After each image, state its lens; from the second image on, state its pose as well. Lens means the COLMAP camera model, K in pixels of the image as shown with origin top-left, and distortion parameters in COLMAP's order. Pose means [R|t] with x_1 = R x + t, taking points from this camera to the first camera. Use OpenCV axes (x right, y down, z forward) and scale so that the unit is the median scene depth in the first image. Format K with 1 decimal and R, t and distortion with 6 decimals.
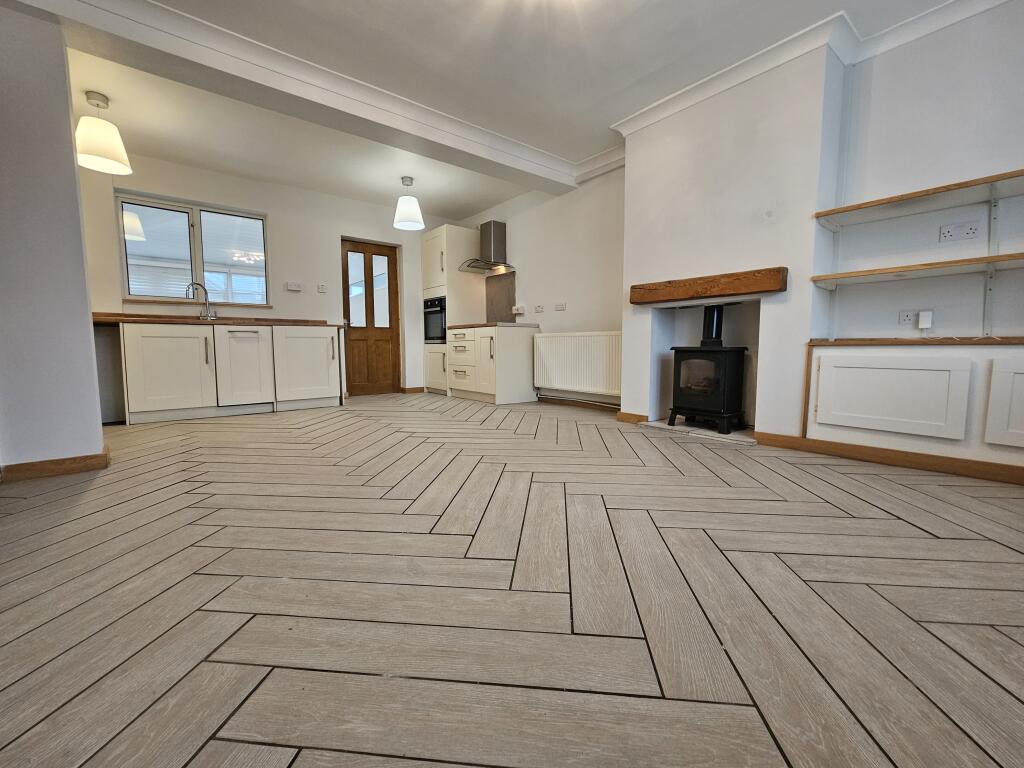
lens RADIAL K [[417.2, 0, 512.0], [0, 417.2, 384.0], [0, 0, 1]] dist [-0.008055, -0.000142]
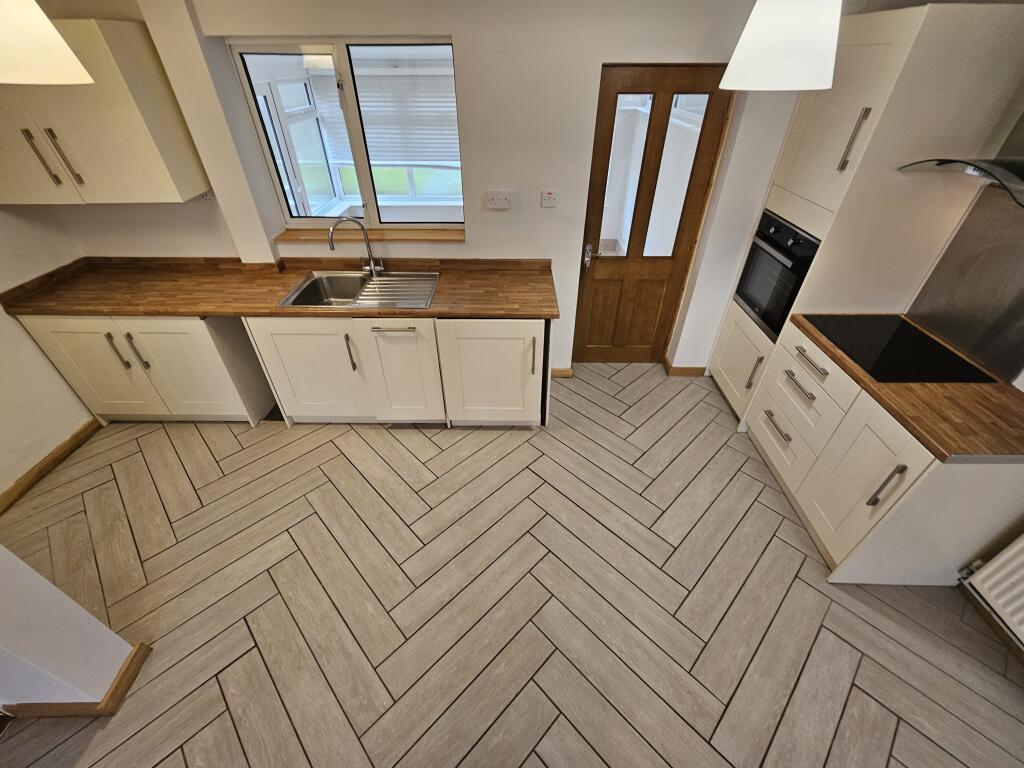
lens RADIAL K [[423.2, 0, 512.0], [0, 423.2, 384.0], [0, 0, 1]] dist [0.002950, 0.000456]
pose [[0.772782, 0.386834, -0.503156, -0.145408], [-0.057925, 0.832463, 0.551045, -0.336821], [0.632022, -0.396692, 0.665720, 0.553414]]
